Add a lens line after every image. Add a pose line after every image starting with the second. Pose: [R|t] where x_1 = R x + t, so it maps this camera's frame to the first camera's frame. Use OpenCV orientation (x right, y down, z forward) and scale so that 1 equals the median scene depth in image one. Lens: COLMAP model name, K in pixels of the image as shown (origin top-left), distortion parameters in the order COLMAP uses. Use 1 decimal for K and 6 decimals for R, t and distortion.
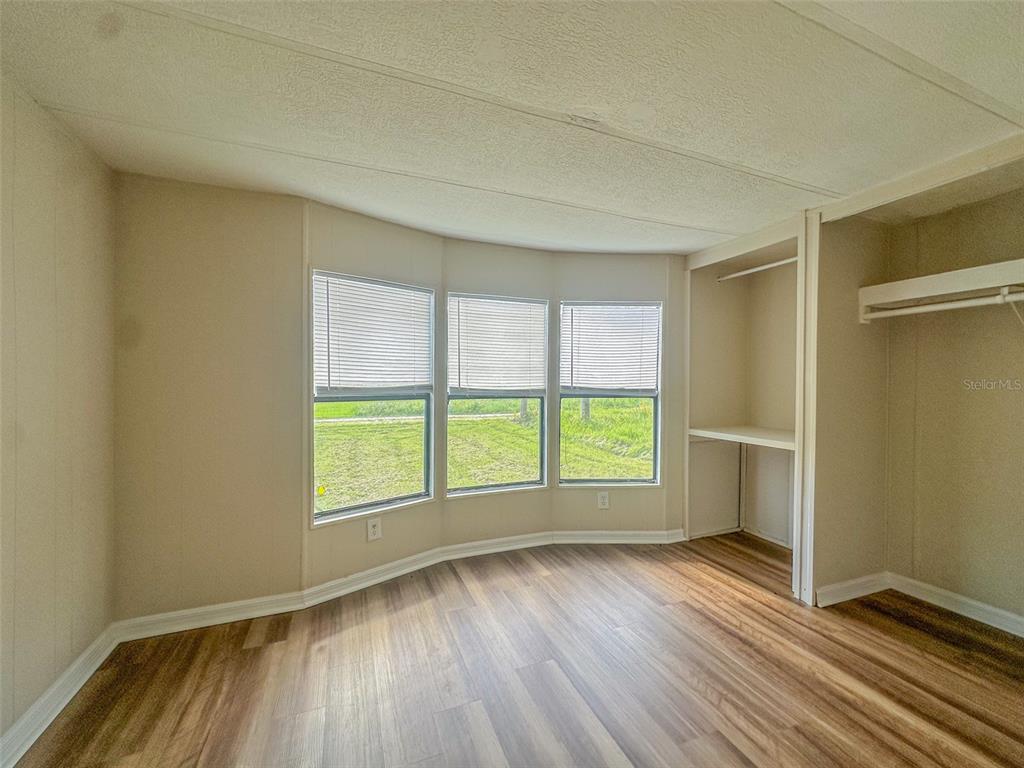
lens RADIAL K [[422.7, 0, 522.1], [0, 422.7, 384.4], [0, 0, 1]] dist [-0.002783, 0.001461]
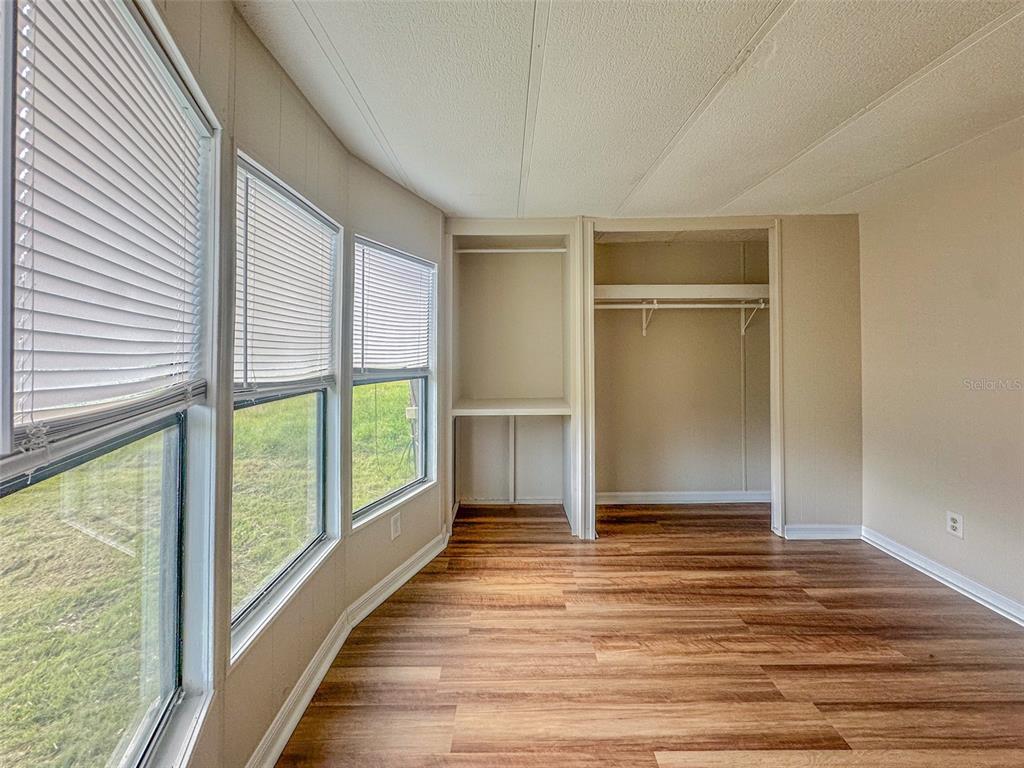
lens RADIAL K [[422.7, 0, 514.3], [0, 422.7, 344.3], [0, 0, 1]] dist [-0.002783, 0.001461]
pose [[0.380469, 0.009025, 0.924749, -0.532046], [0.012825, 0.999805, -0.015034, -0.025491], [-0.924705, 0.017580, 0.380279, 0.725764]]
